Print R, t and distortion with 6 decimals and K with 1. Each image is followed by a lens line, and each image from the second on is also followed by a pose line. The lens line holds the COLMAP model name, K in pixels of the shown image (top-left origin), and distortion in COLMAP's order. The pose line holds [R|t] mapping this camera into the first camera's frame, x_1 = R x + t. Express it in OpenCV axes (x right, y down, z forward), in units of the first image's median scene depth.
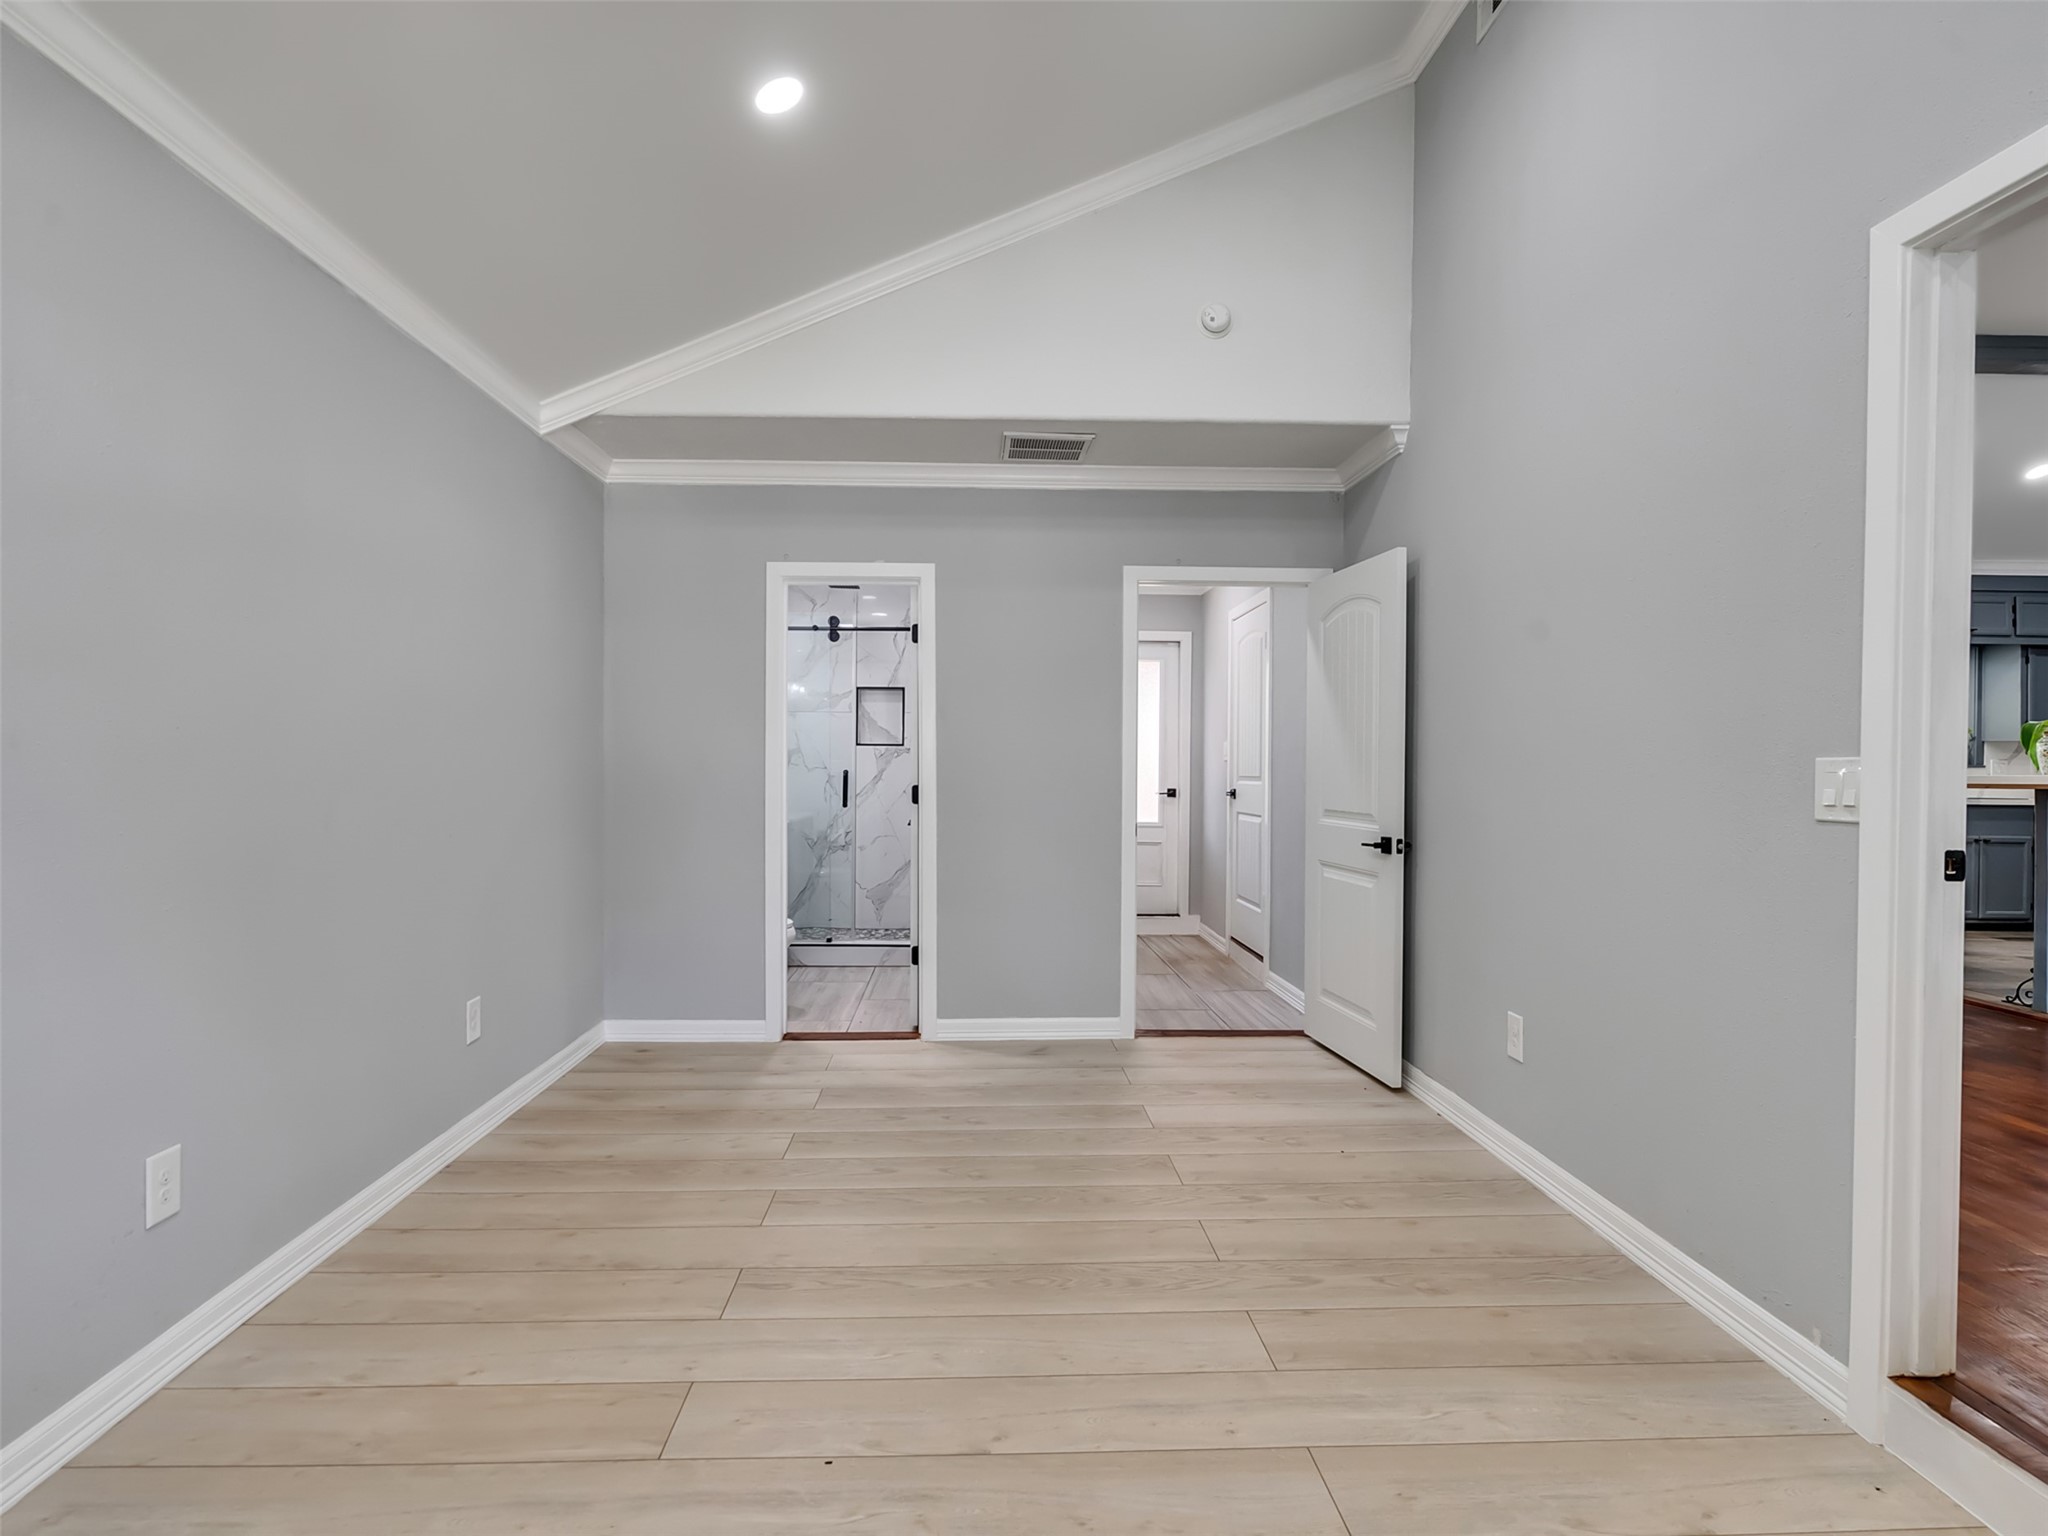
lens RADIAL K [[1040.5, 0, 1019.3], [0, 1040.5, 771.9], [0, 0, 1]] dist [-0.012321, 0.003399]
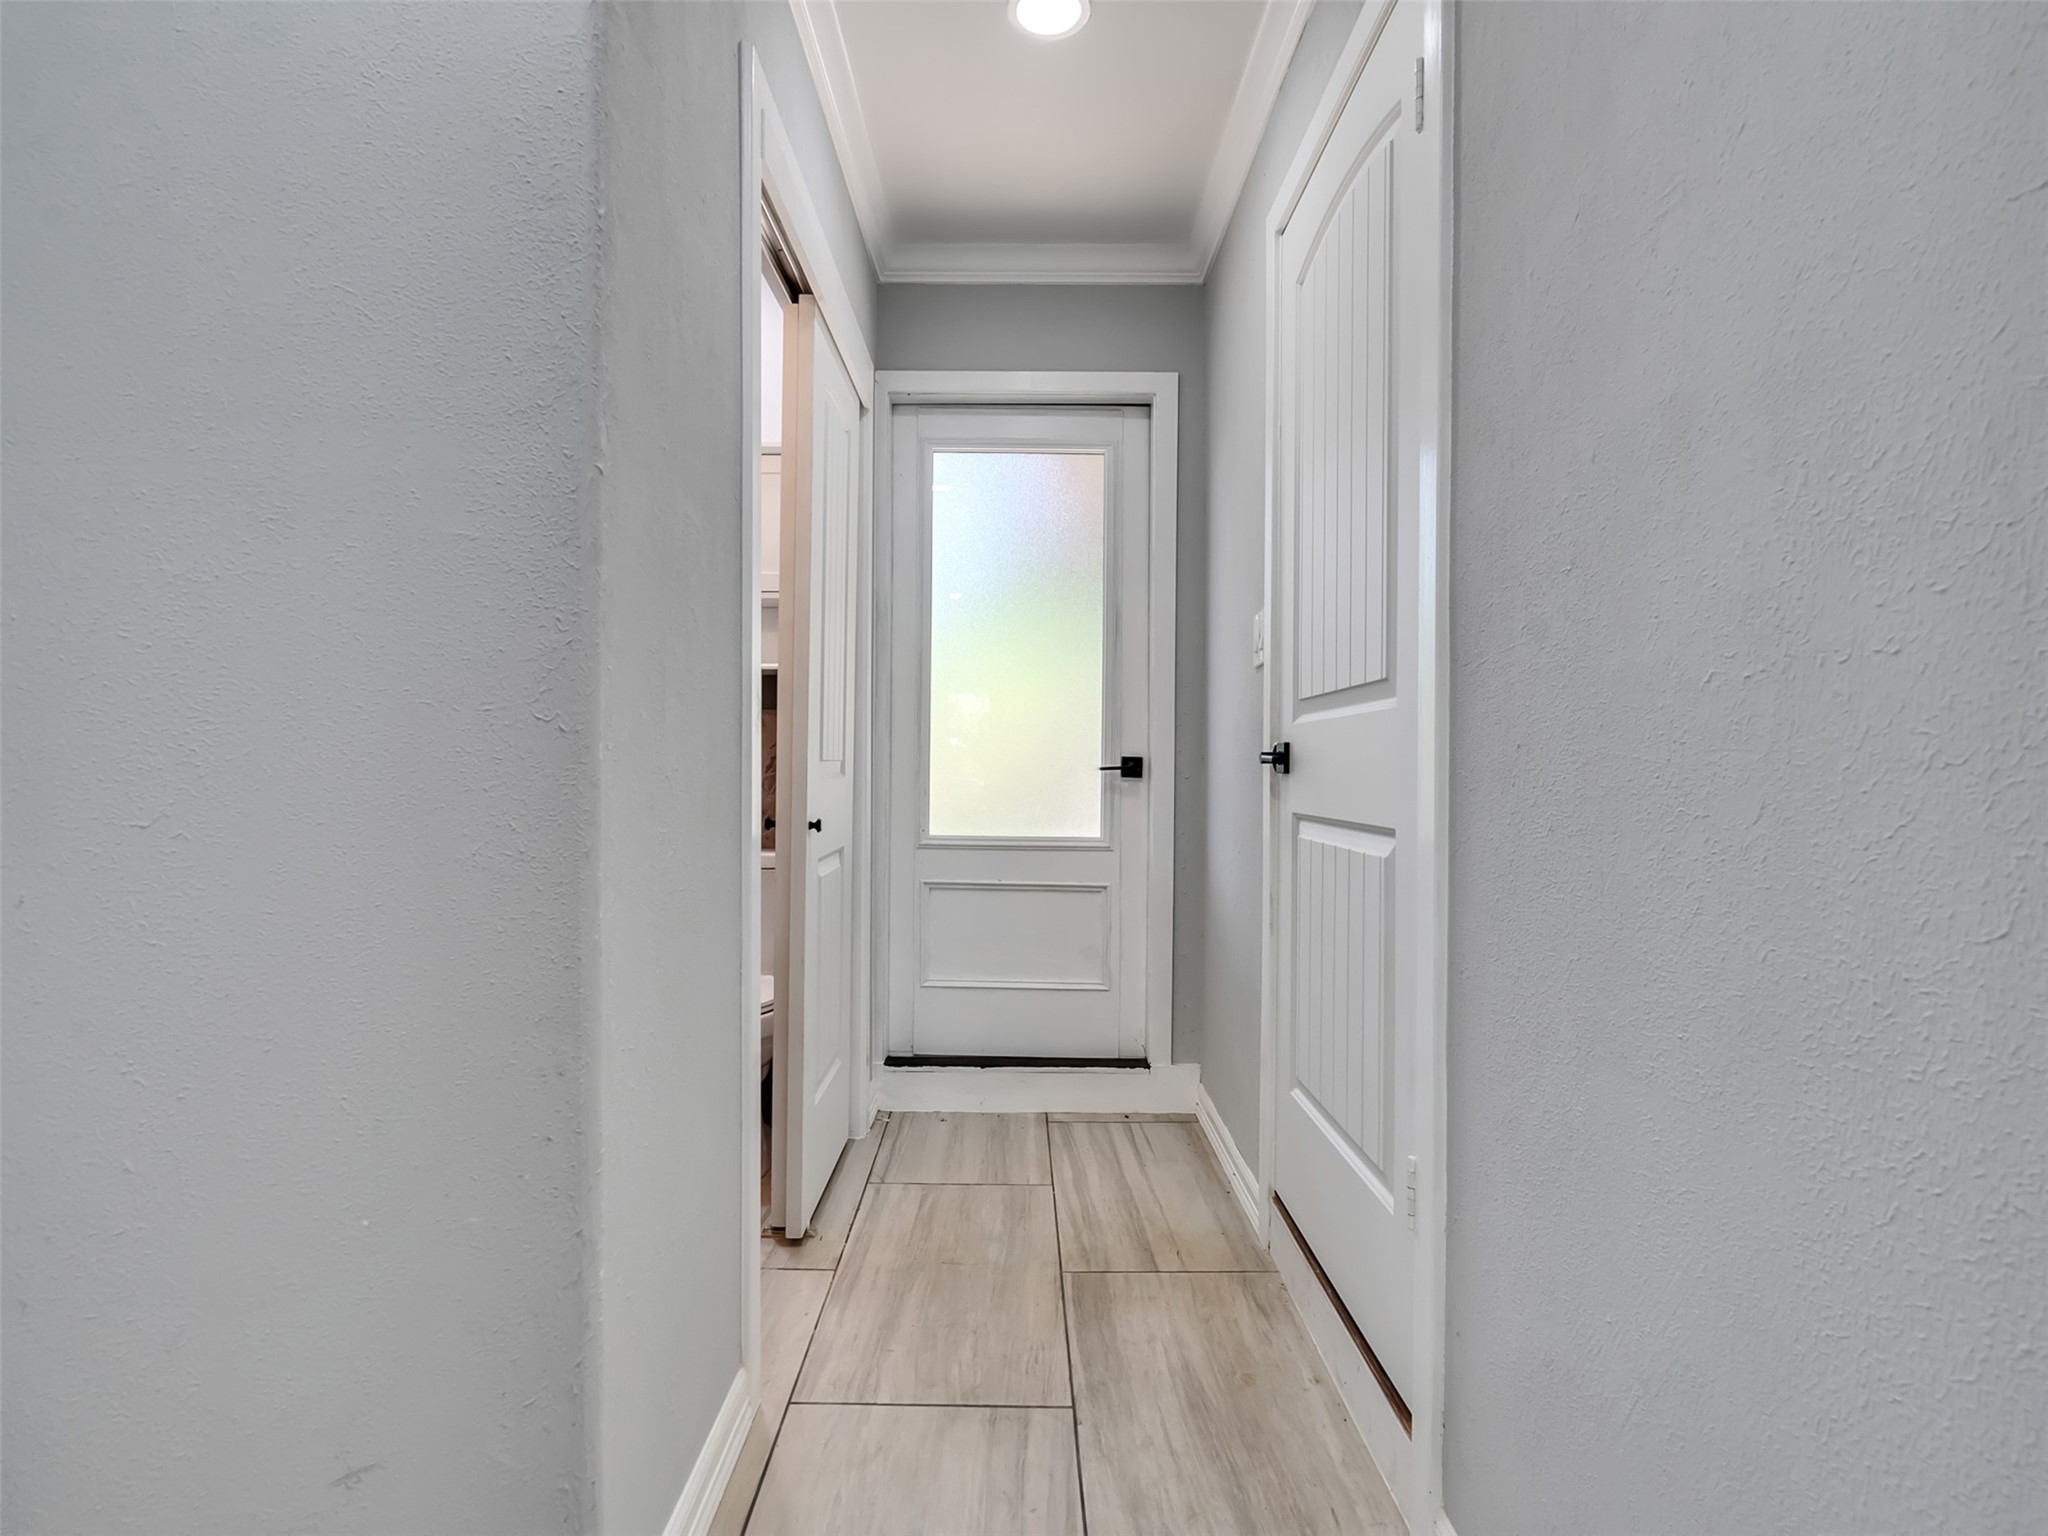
lens RADIAL K [[1040.5, 0, 1026.0], [0, 1040.5, 767.4], [0, 0, 1]] dist [-0.012321, 0.003399]
pose [[0.999427, 0.001786, -0.033787, 0.119388], [-0.001877, 0.999995, -0.002655, 0.021589], [0.033782, 0.002717, 0.999426, 0.587170]]
